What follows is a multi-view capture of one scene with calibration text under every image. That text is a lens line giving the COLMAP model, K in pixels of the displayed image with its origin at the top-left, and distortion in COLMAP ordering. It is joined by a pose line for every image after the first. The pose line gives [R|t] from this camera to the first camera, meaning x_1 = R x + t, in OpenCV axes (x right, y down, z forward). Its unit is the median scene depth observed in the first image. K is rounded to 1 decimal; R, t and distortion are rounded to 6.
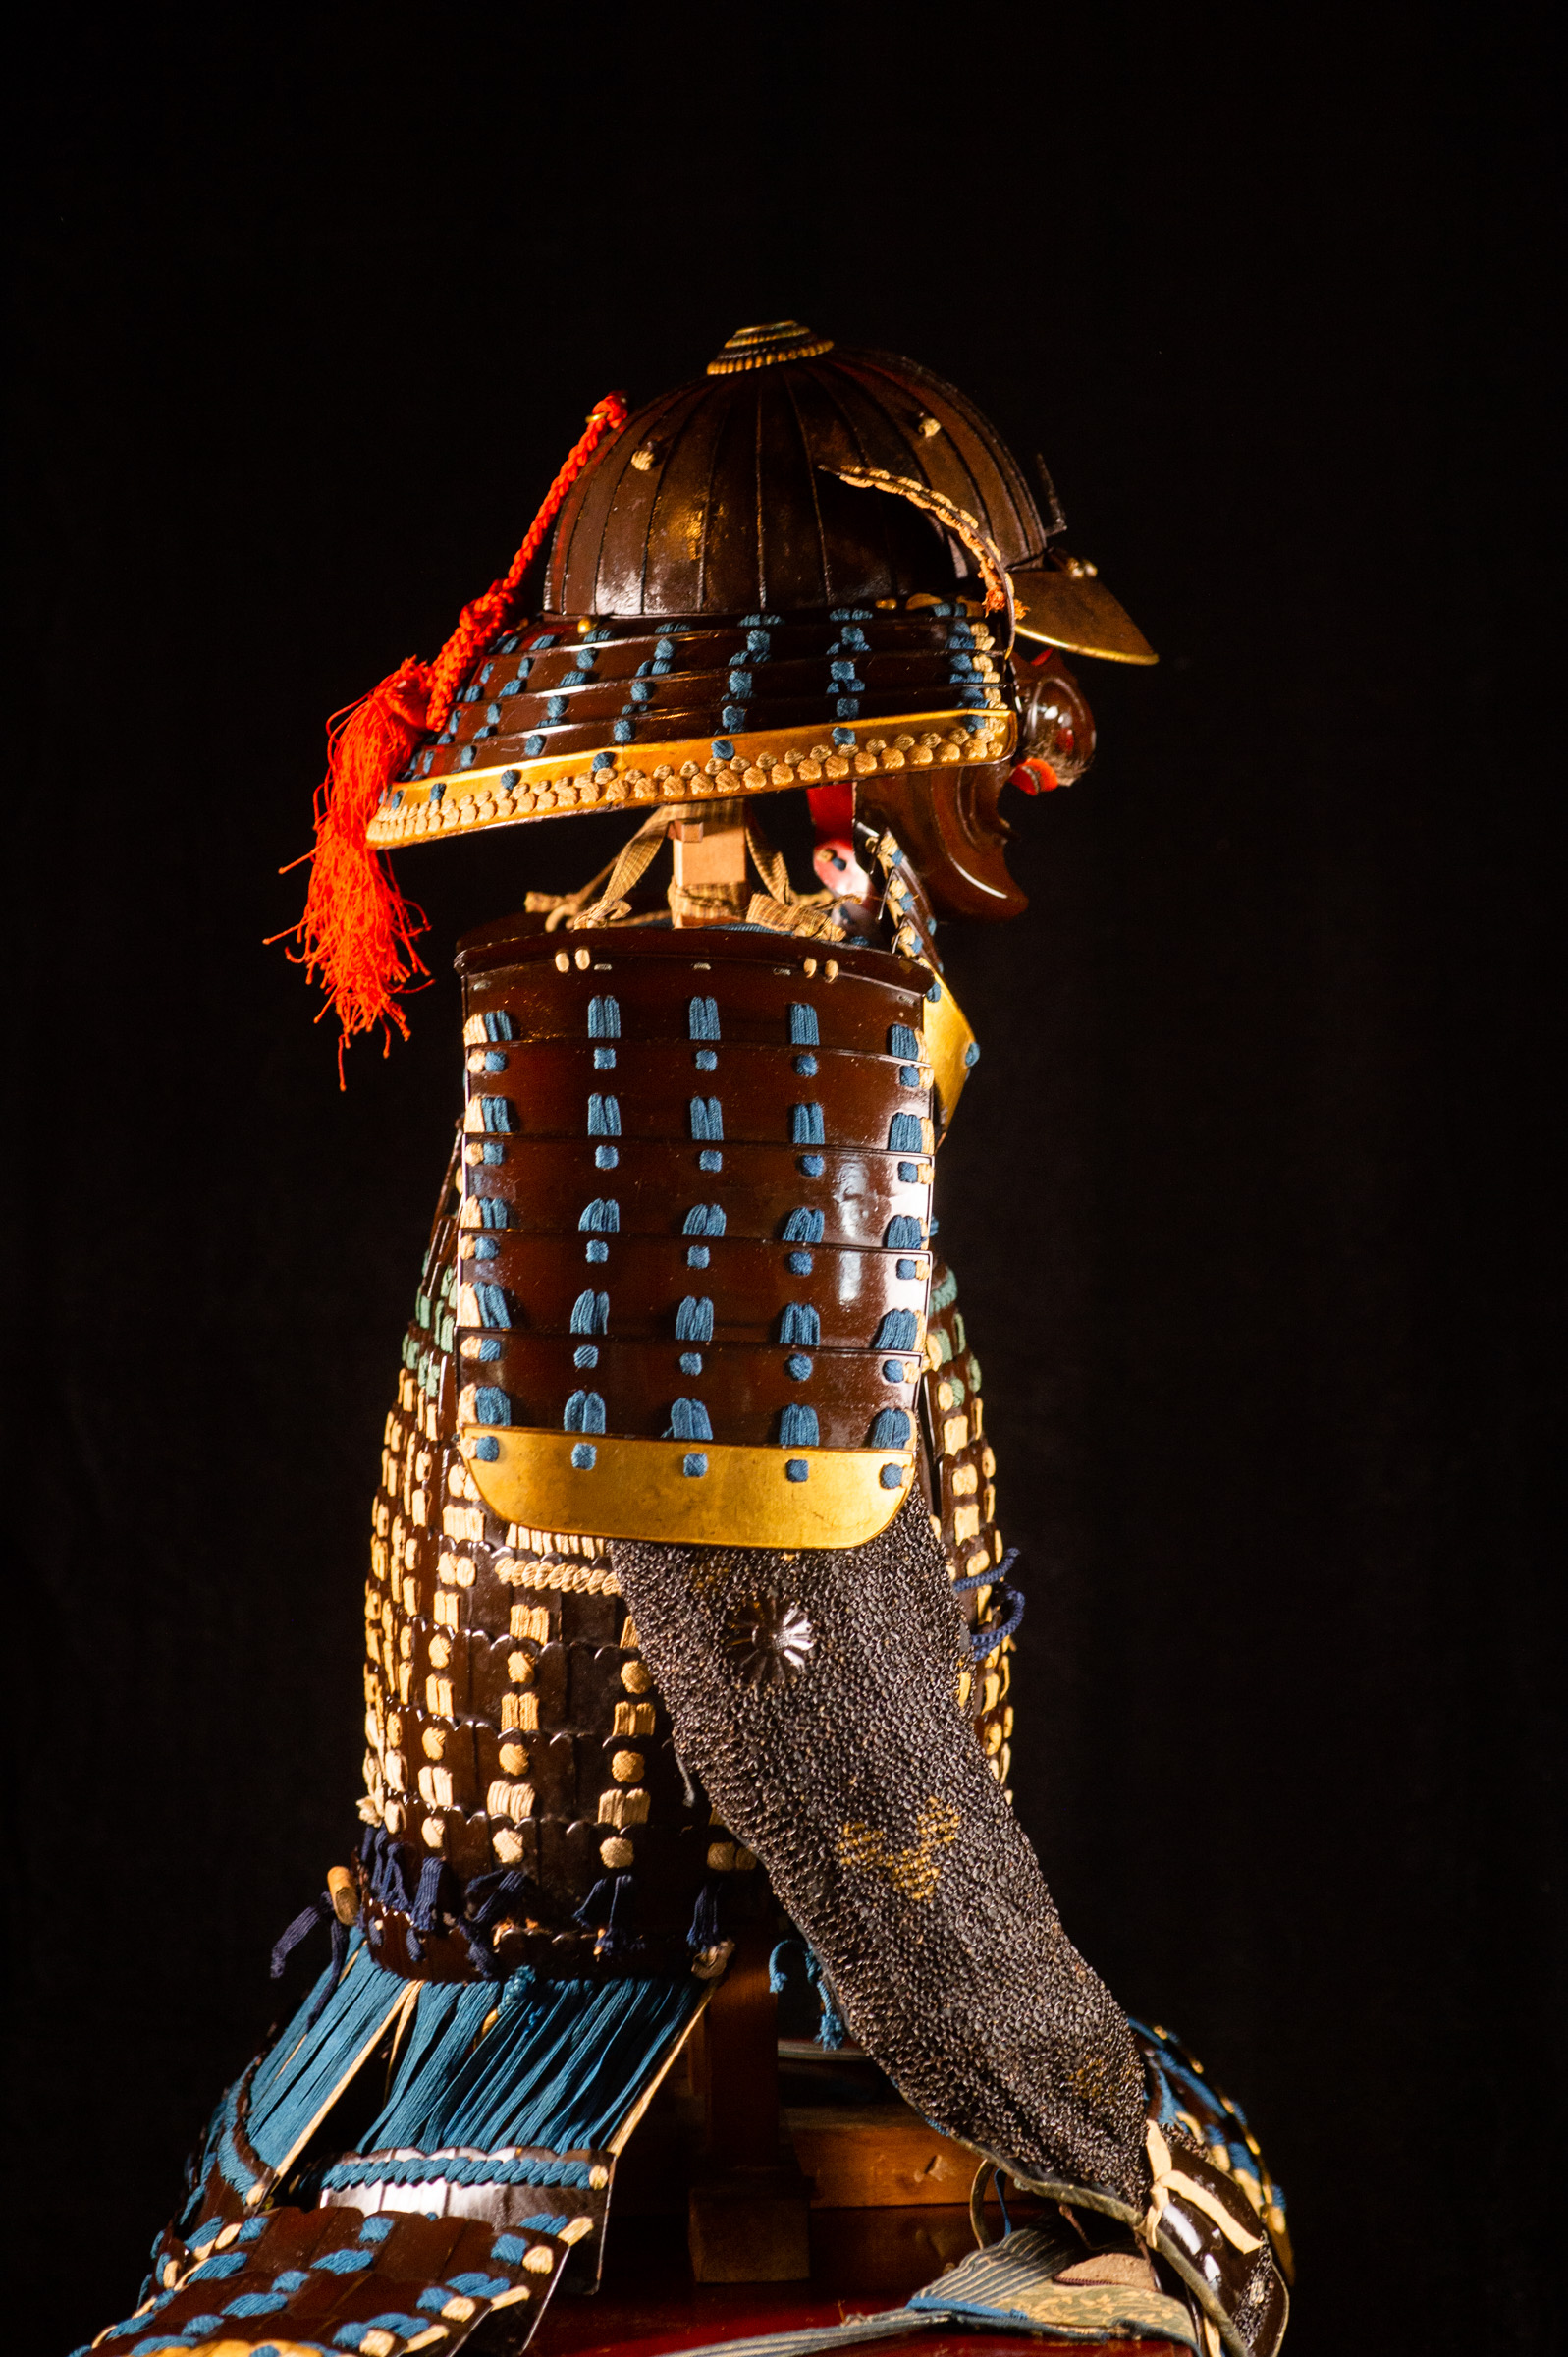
lens RADIAL K [[6663.2, 0, 784.0], [0, 6663.2, 1178.5], [0, 0, 1]] dist [0.313300, -0.385847]
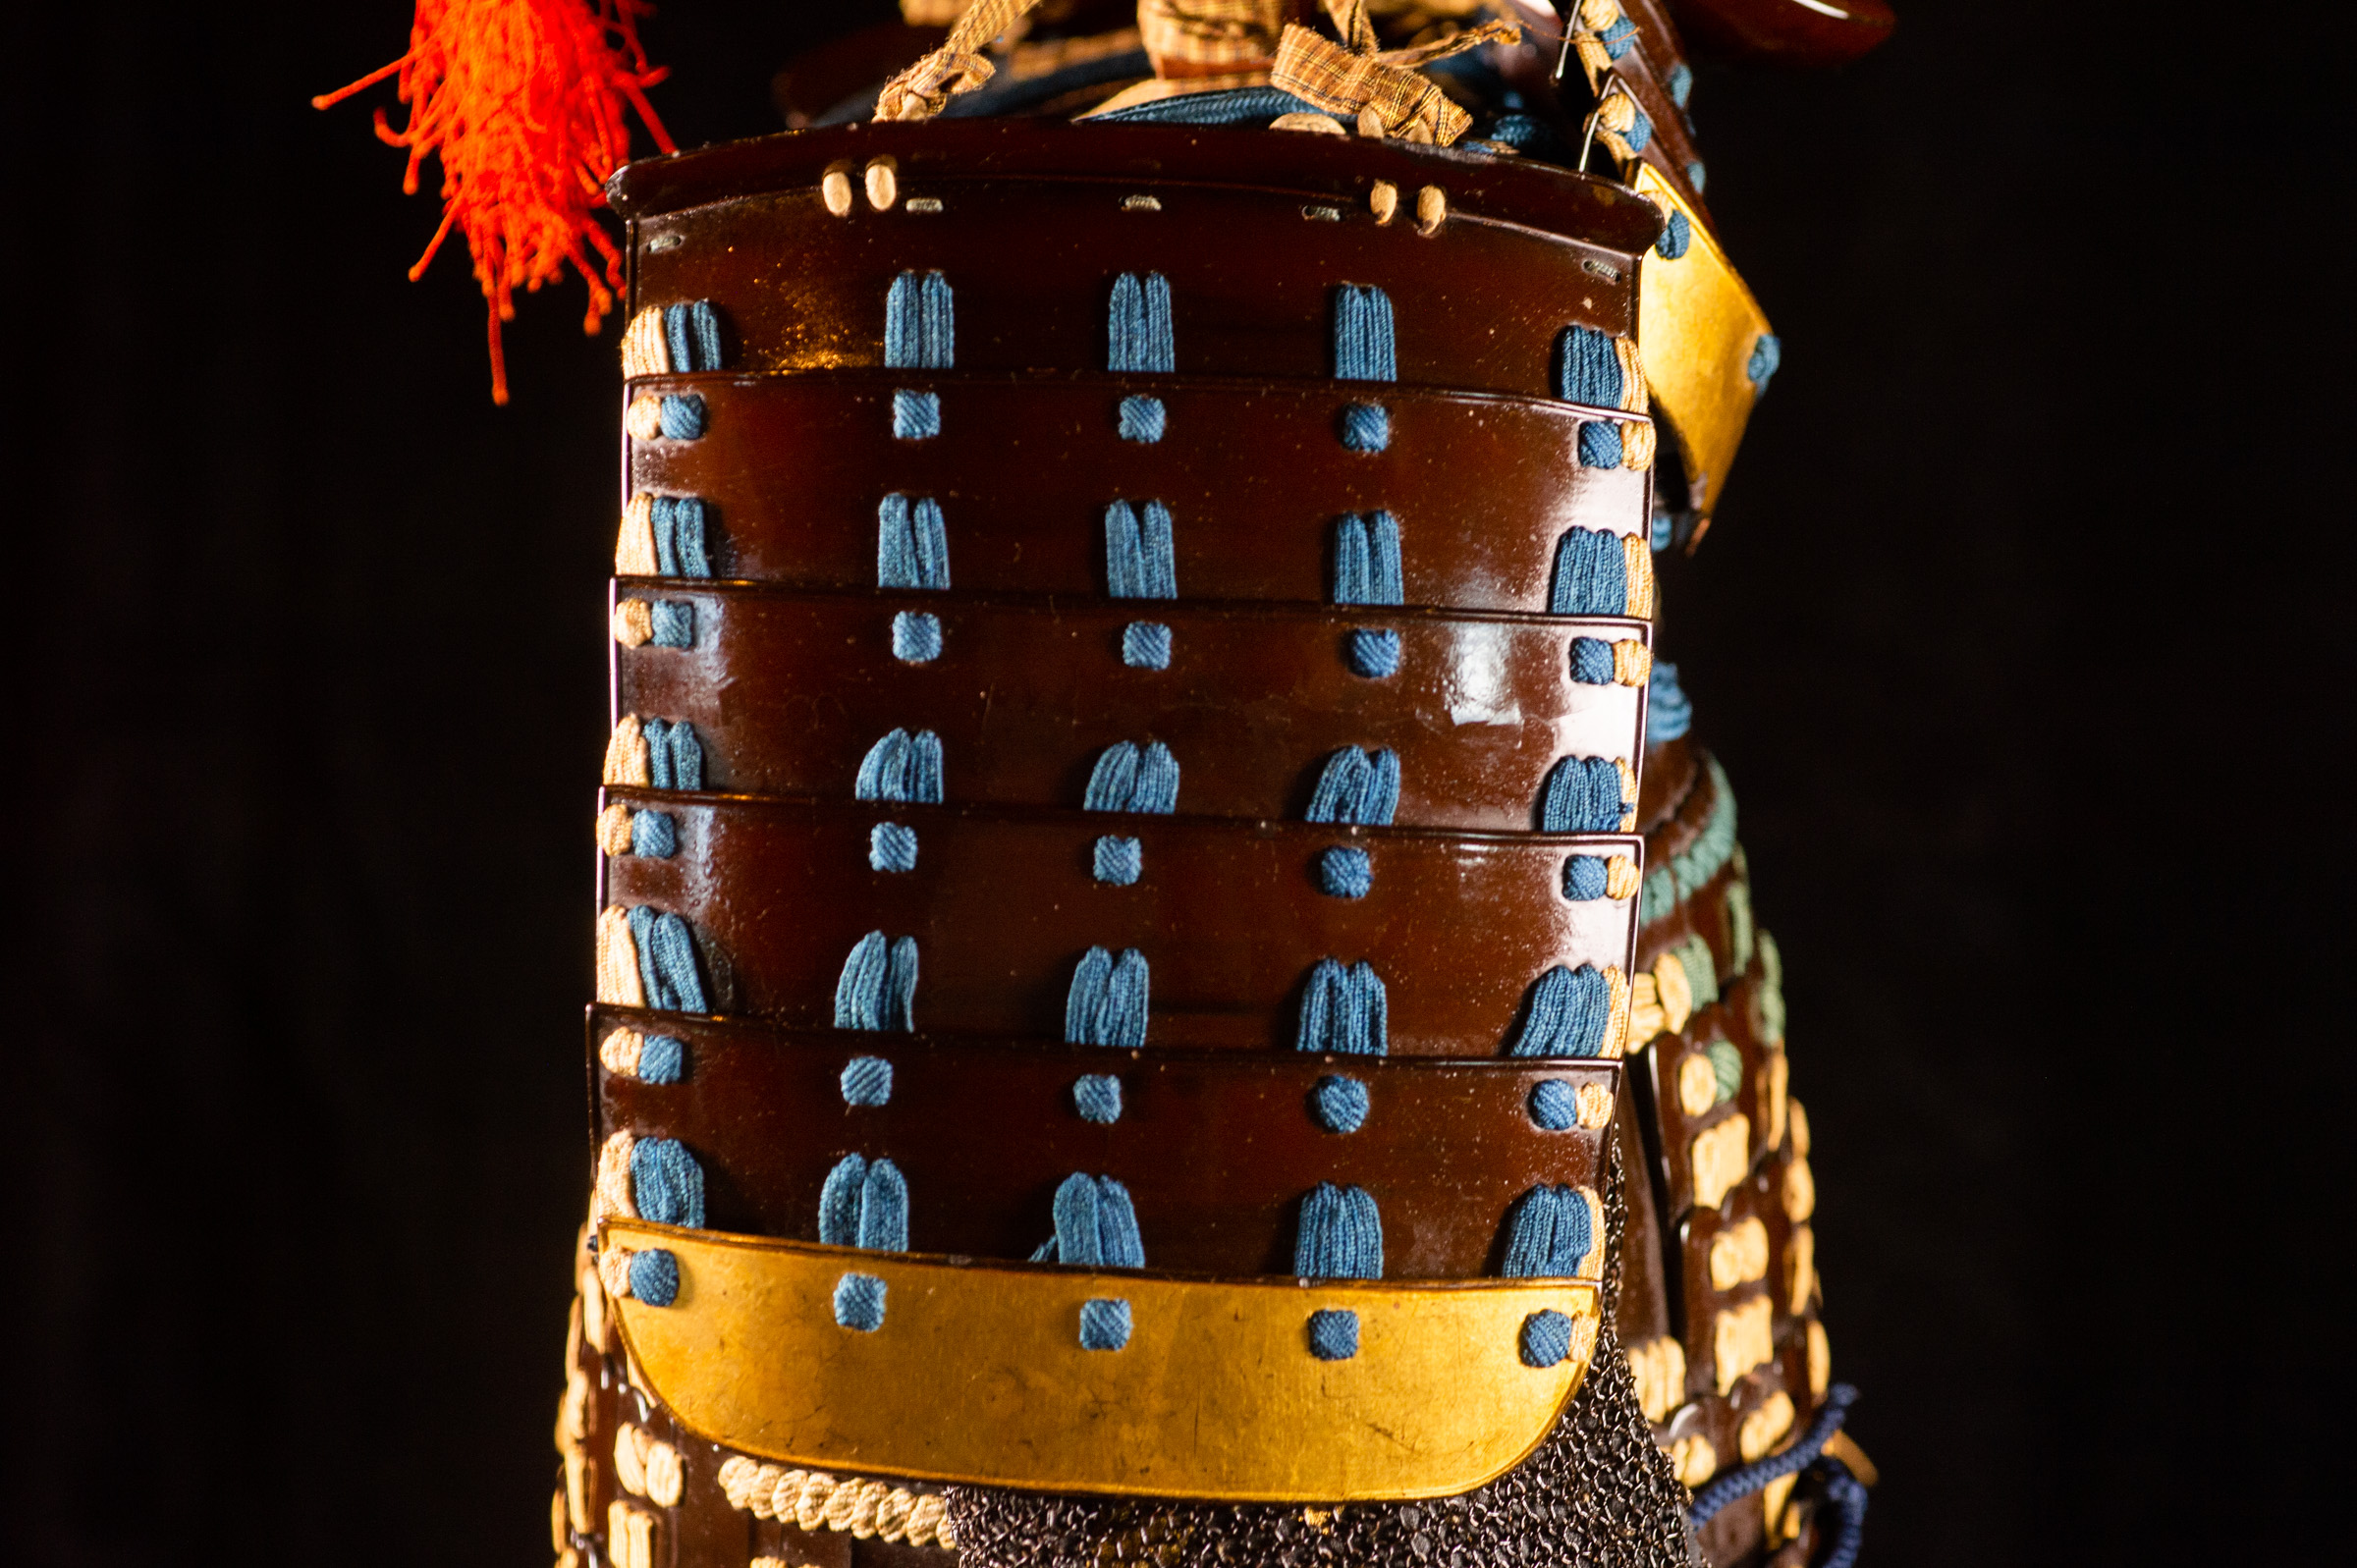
lens RADIAL K [[6663.2, 0, 1184.9], [0, 6663.2, 736.9], [0, 0, 1]] dist [0.313300, -0.385847]
pose [[0.995134, 0.009358, -0.098084, 0.035448], [0.001197, 0.994258, 0.107006, -0.044216], [0.098522, -0.106603, 0.989409, 0.545799]]
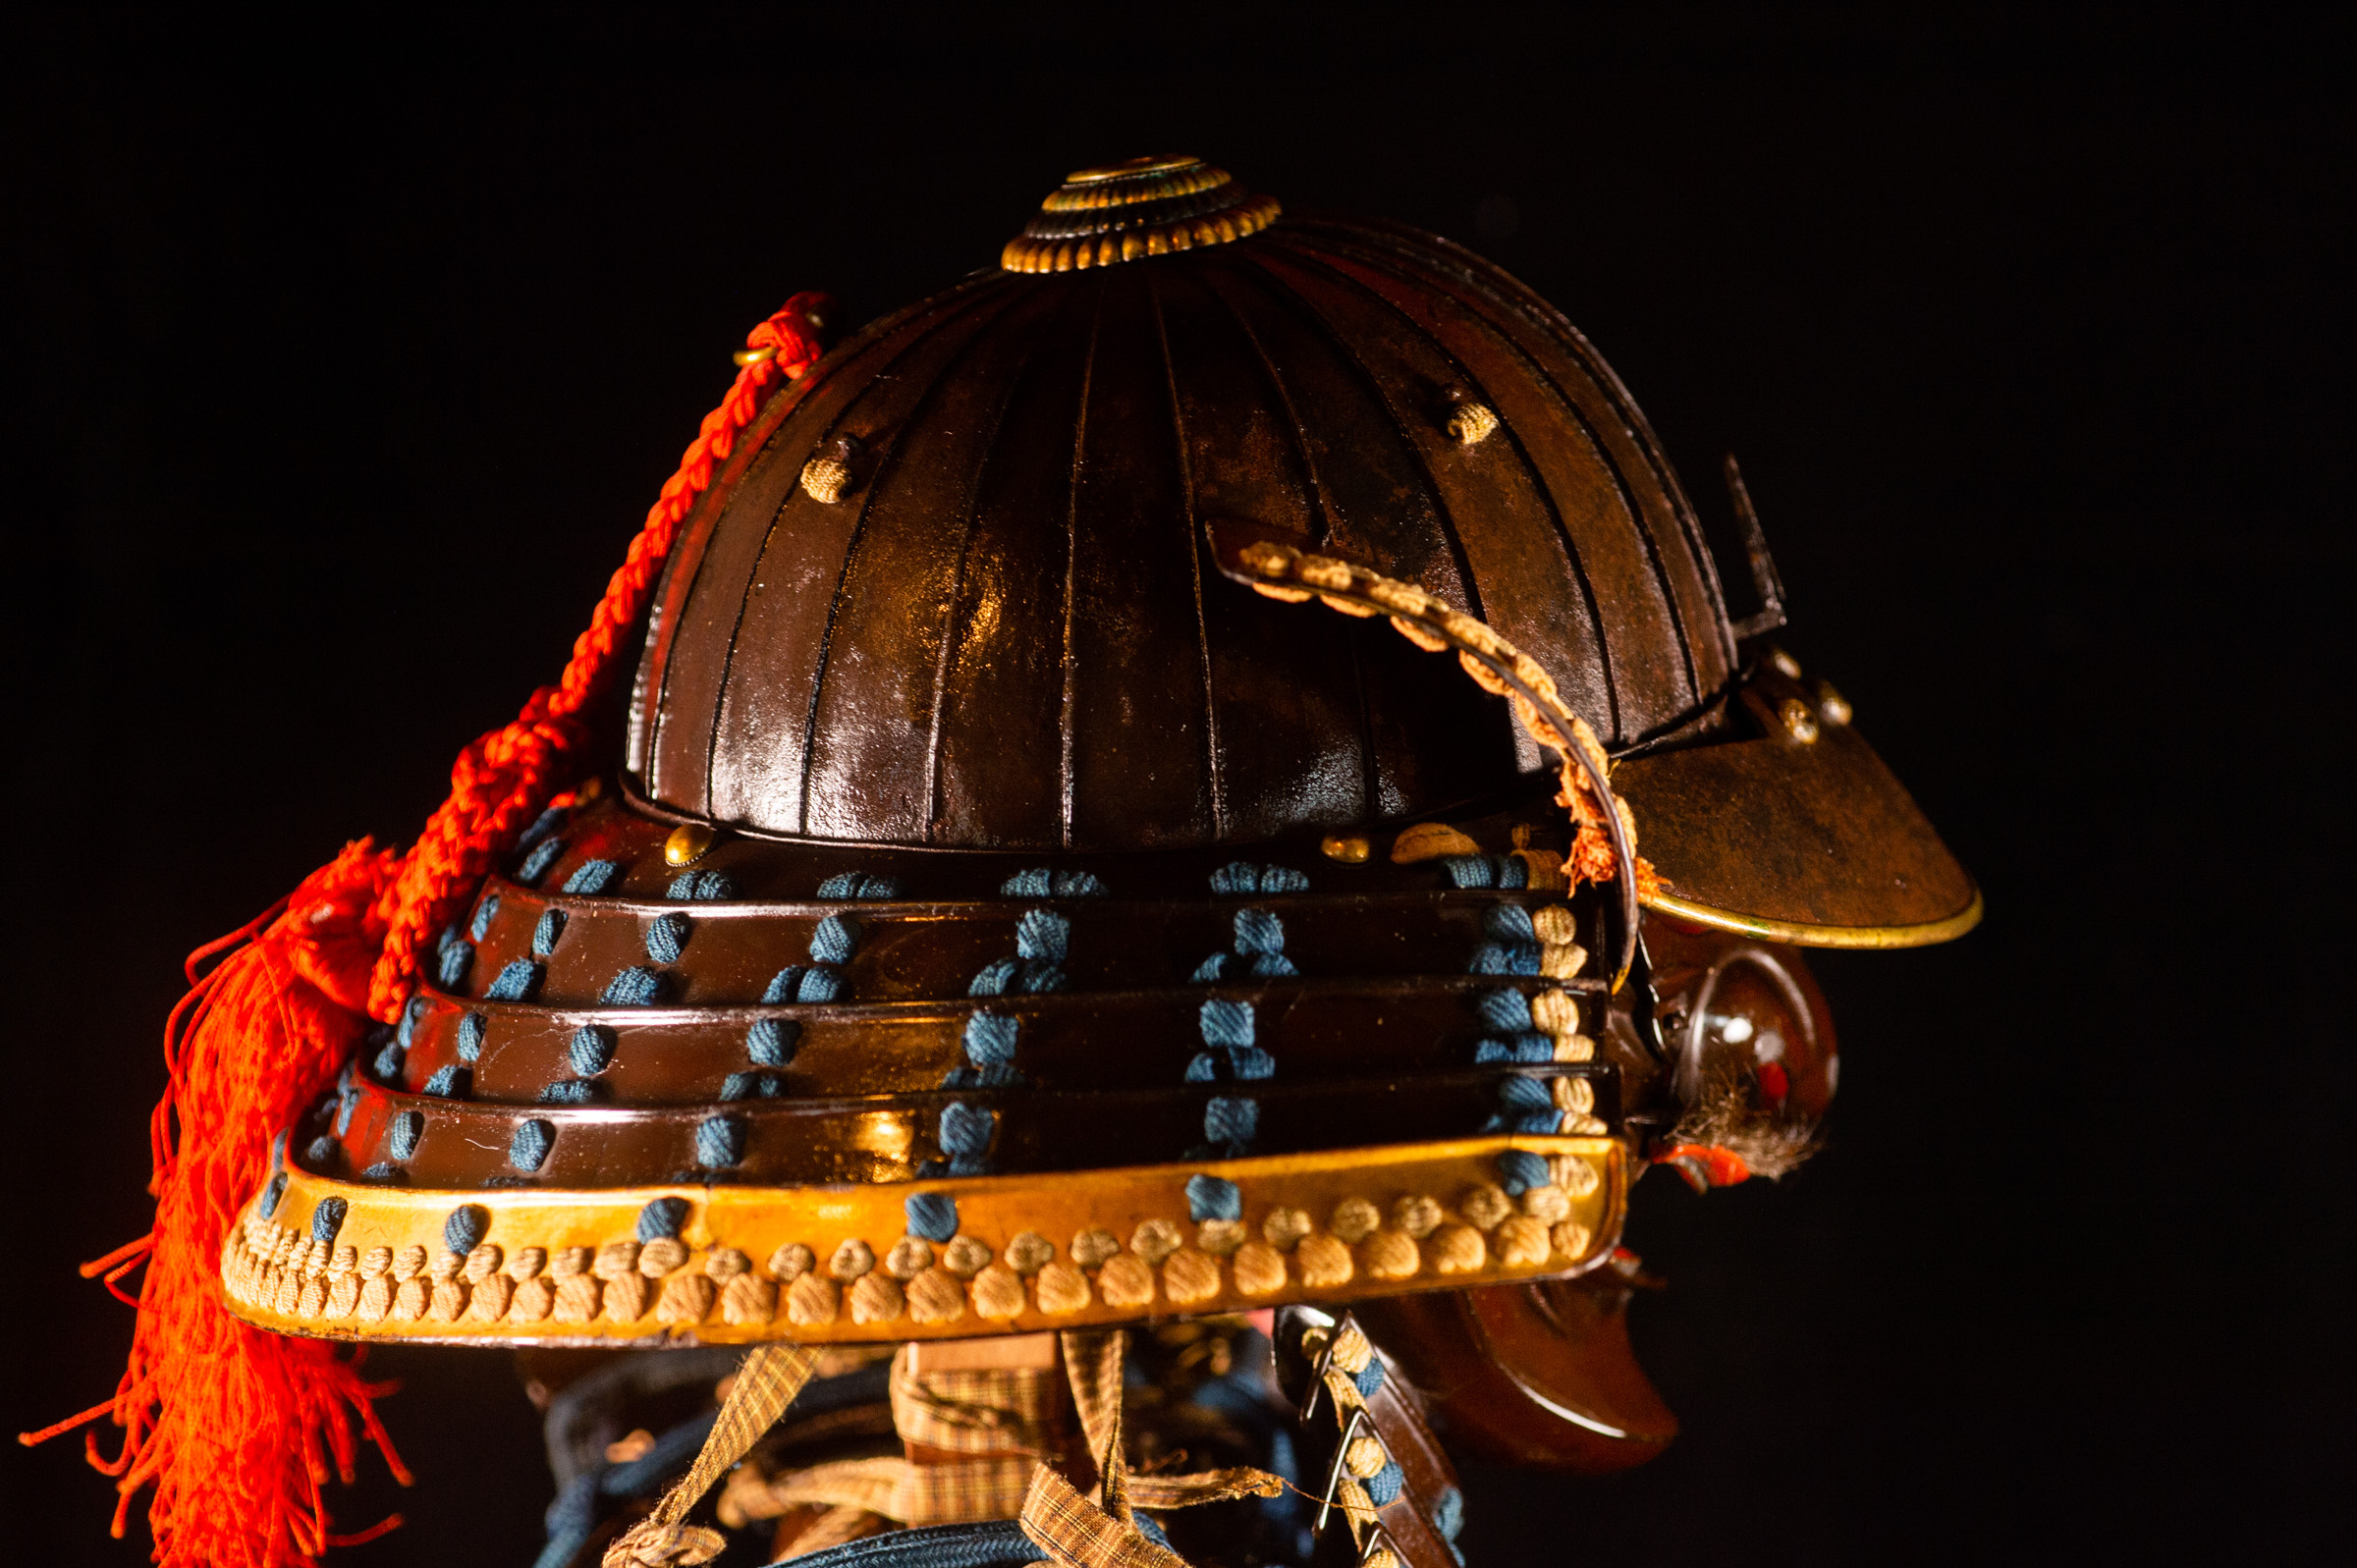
lens RADIAL K [[6663.2, 0, 1184.9], [0, 6663.2, 736.9], [0, 0, 1]] dist [0.313300, -0.385847]
pose [[0.996532, 0.036556, -0.074756, 0.037595], [-0.033429, 0.998530, 0.042659, -0.112916], [0.076205, -0.040012, 0.996289, 0.572844]]
